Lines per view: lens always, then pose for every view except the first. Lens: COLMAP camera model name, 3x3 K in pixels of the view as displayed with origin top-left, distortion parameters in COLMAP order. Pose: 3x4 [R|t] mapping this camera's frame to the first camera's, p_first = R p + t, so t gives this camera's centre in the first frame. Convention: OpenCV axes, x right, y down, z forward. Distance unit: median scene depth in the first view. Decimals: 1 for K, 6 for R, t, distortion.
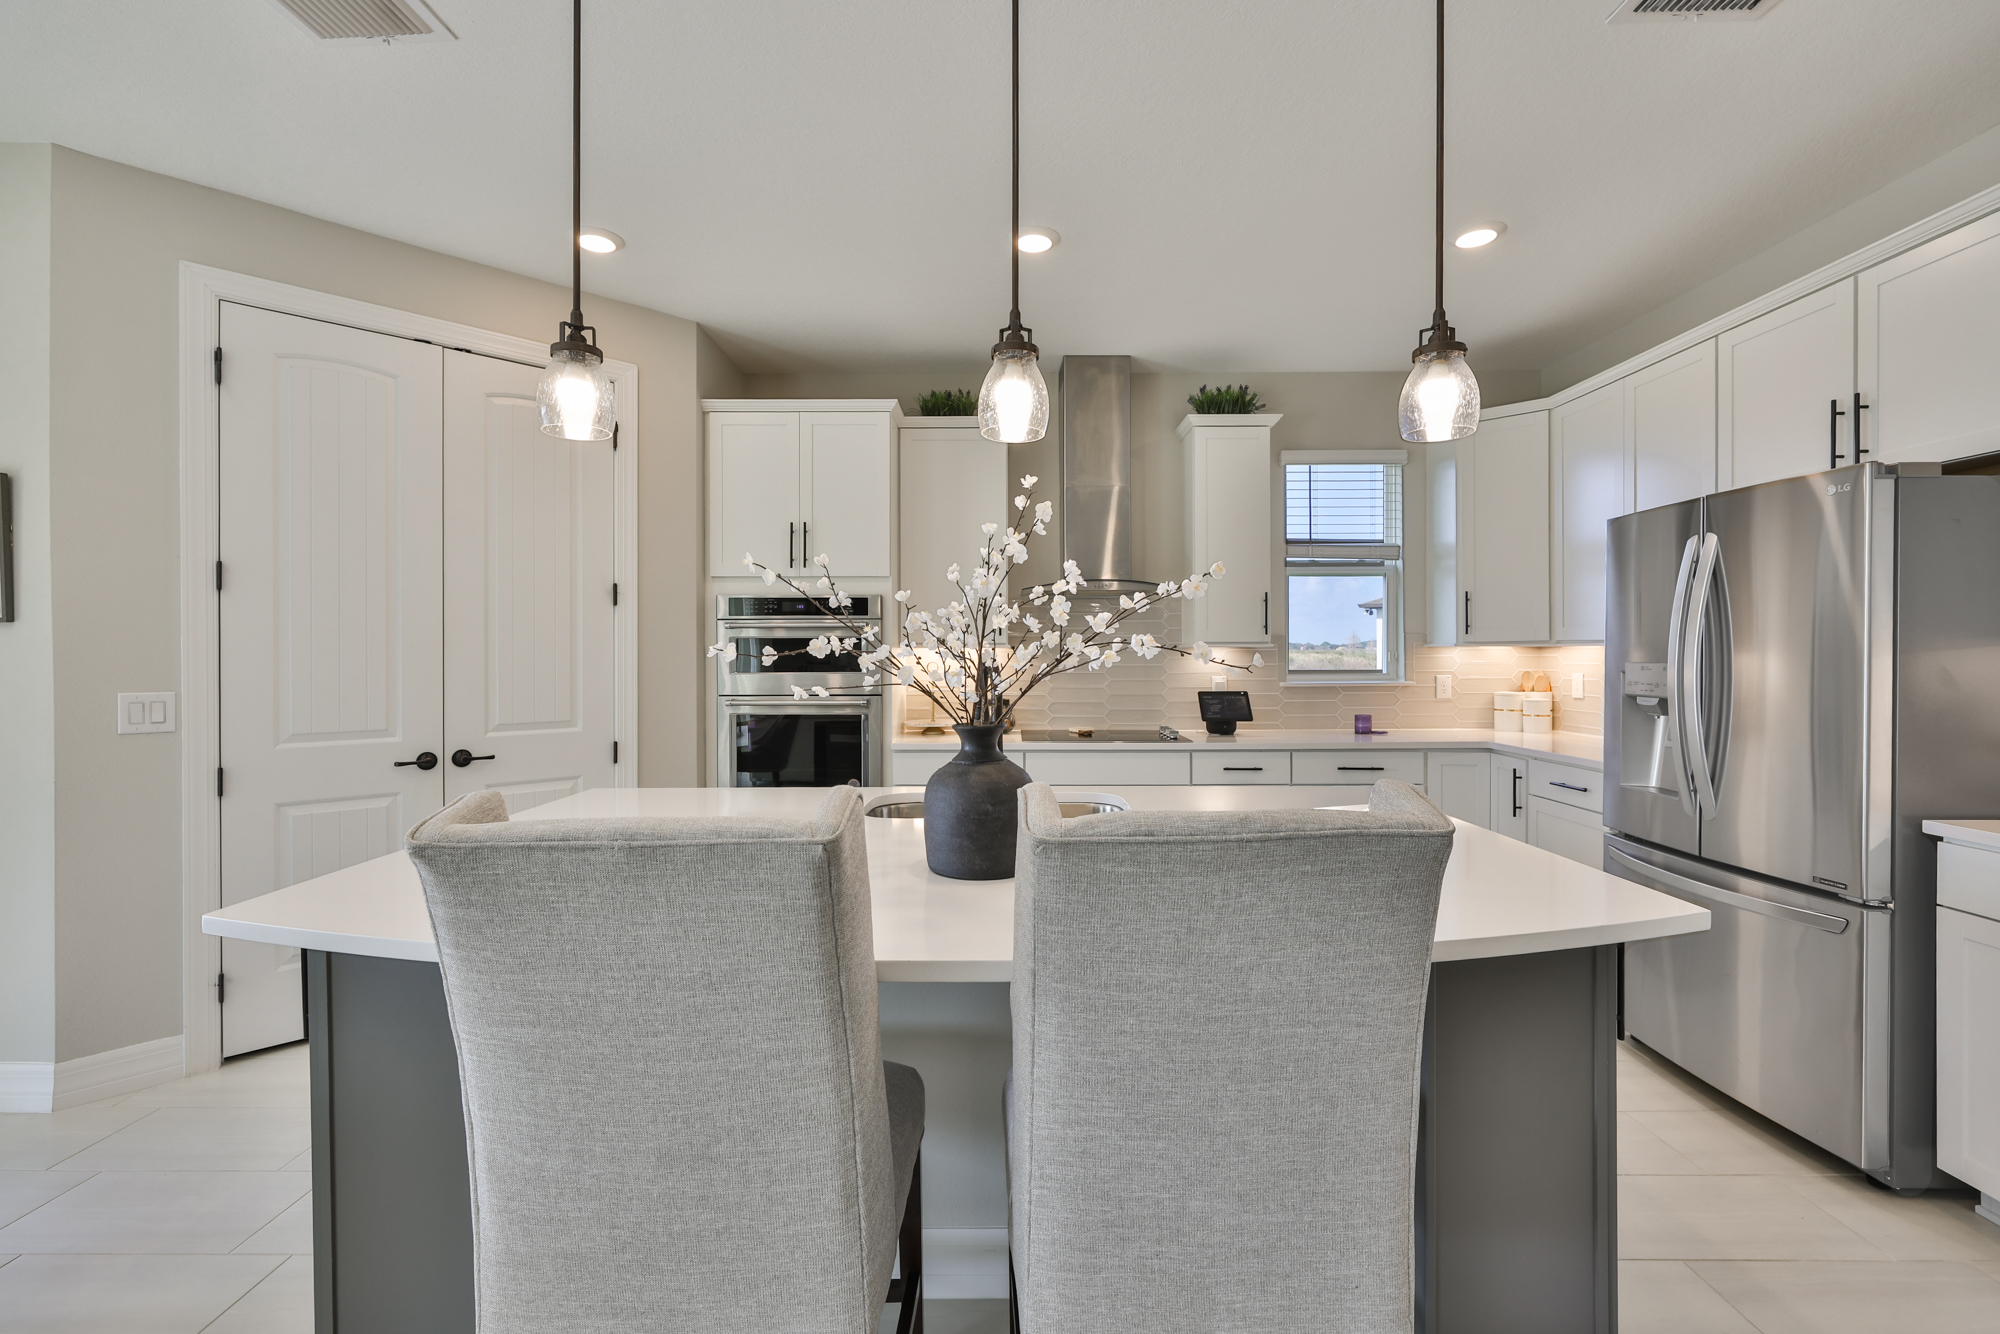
lens RADIAL K [[846.9, 0, 985.9], [0, 846.9, 655.2], [0, 0, 1]] dist [-0.002335, 0.000160]
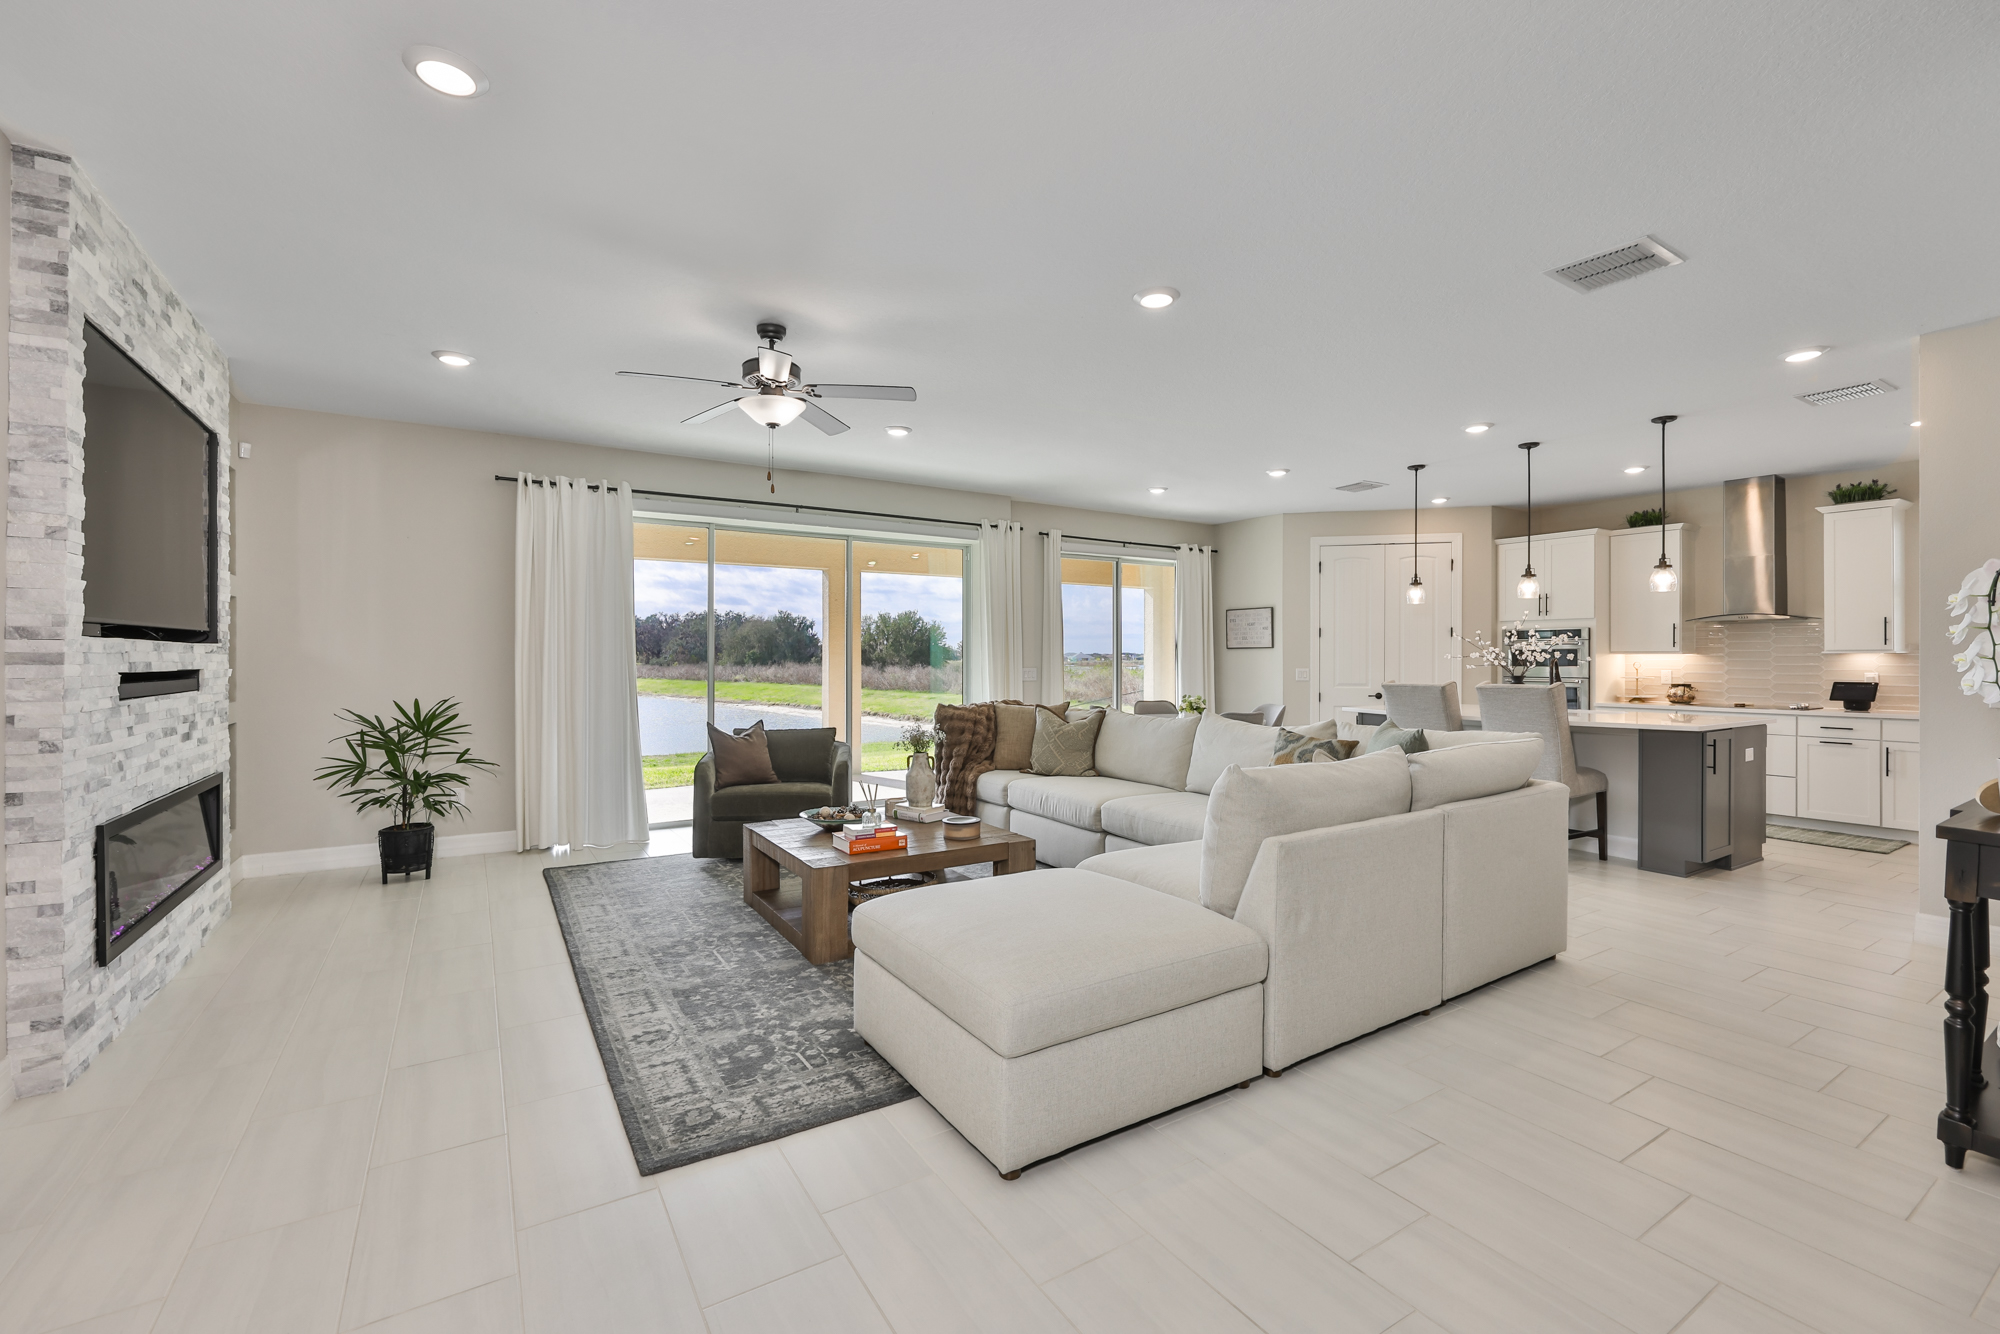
lens RADIAL K [[846.9, 0, 997.2], [0, 846.9, 659.0], [0, 0, 1]] dist [-0.002335, 0.000160]
pose [[0.535168, 0.004149, -0.844736, 0.806623], [-0.003080, 0.999991, 0.002961, 0.001420], [0.844740, 0.001017, 0.535176, -1.227952]]
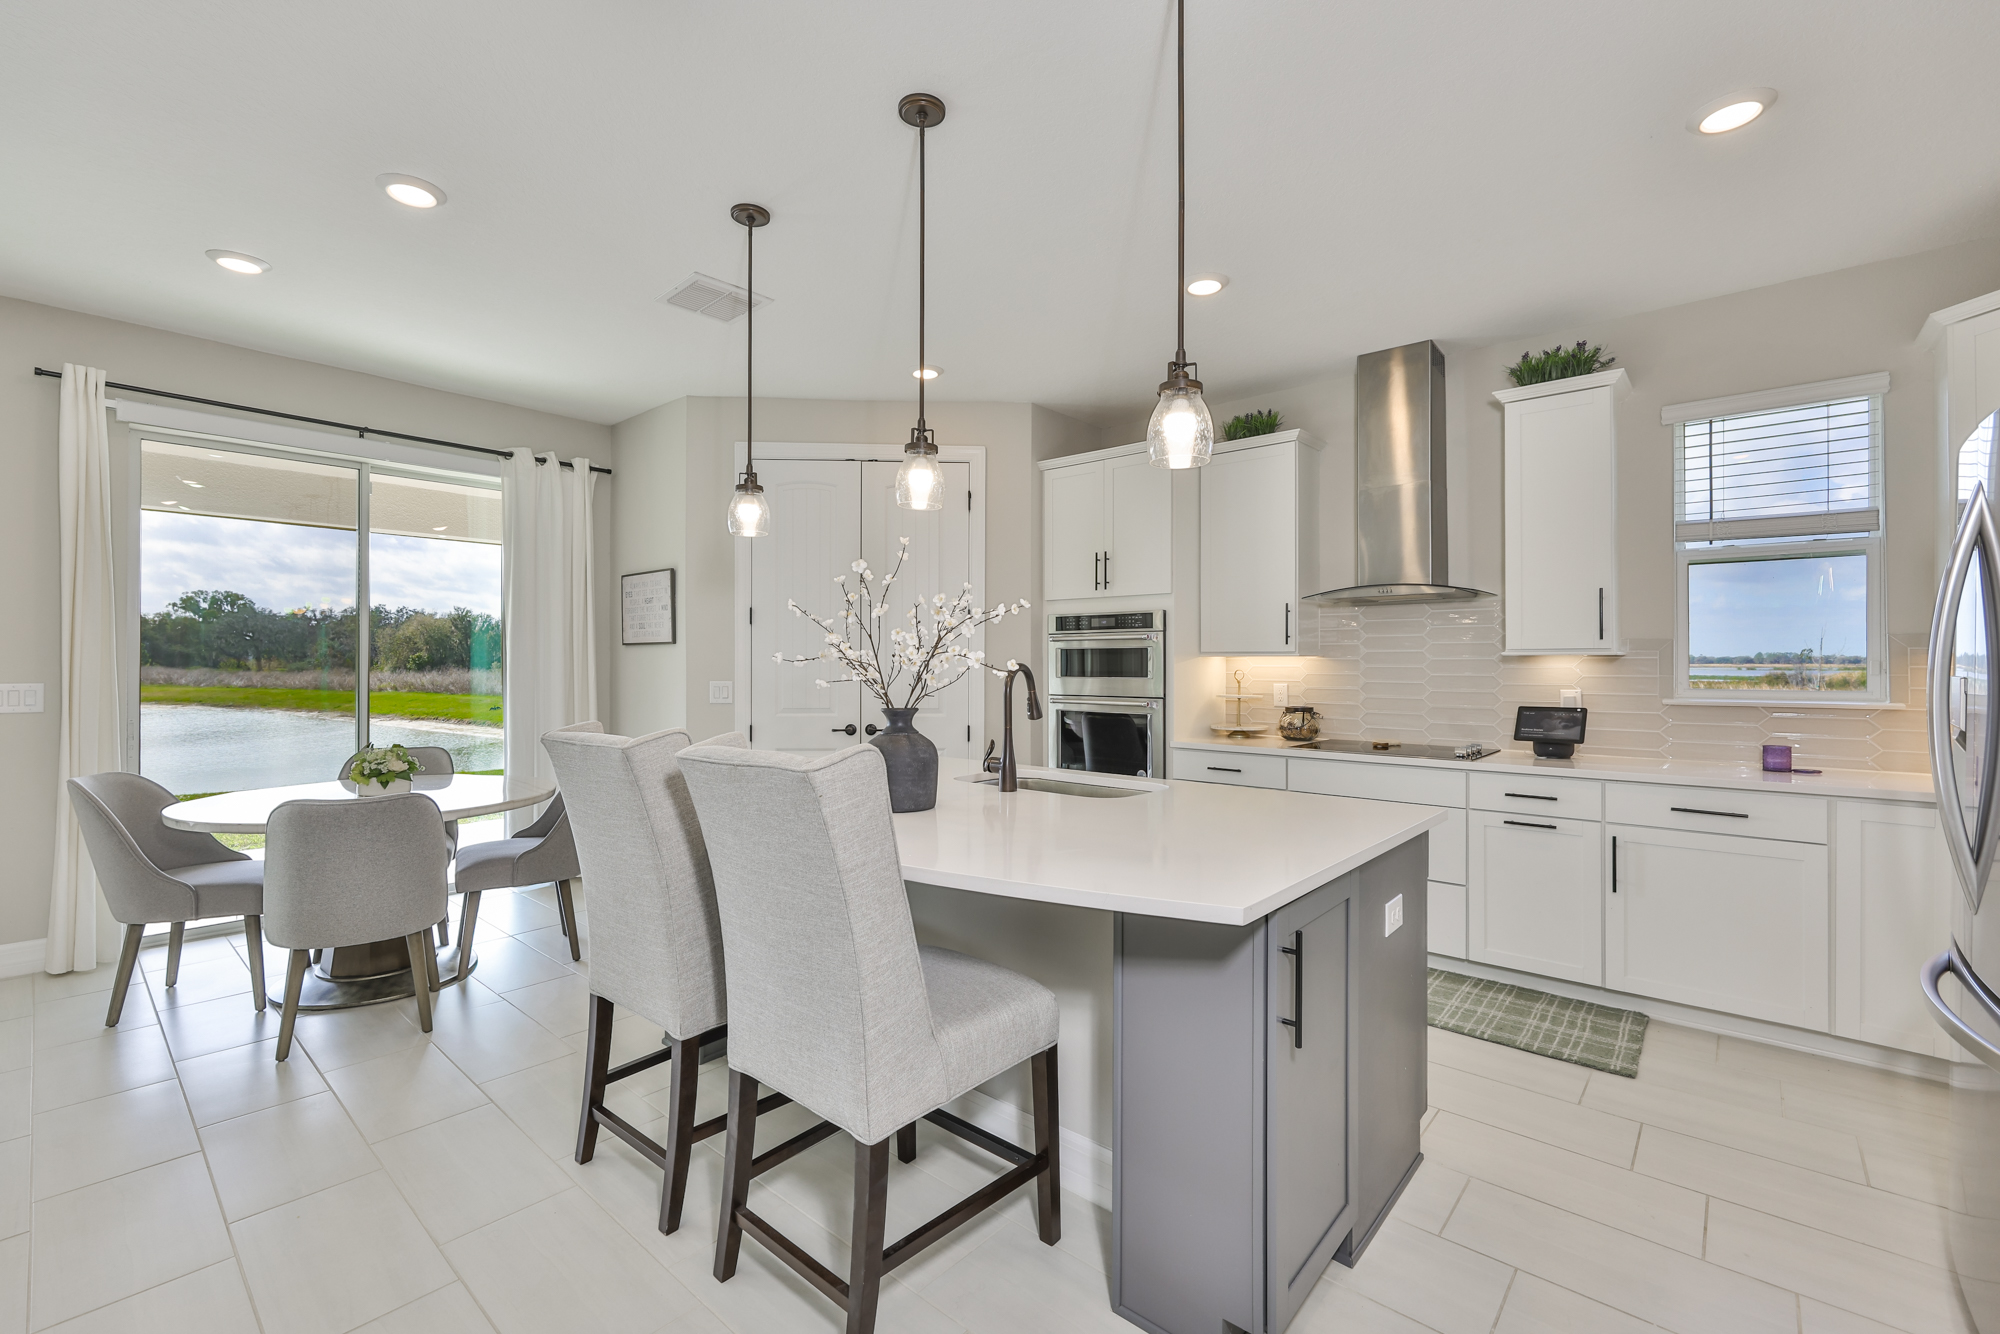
lens RADIAL K [[846.9, 0, 1016.3], [0, 846.9, 661.1], [0, 0, 1]] dist [-0.002335, 0.000160]
pose [[0.767274, 0.002407, -0.641315, 0.450075], [-0.004583, 0.999988, -0.001731, 0.000432], [0.641304, 0.004267, 0.767275, 0.005476]]
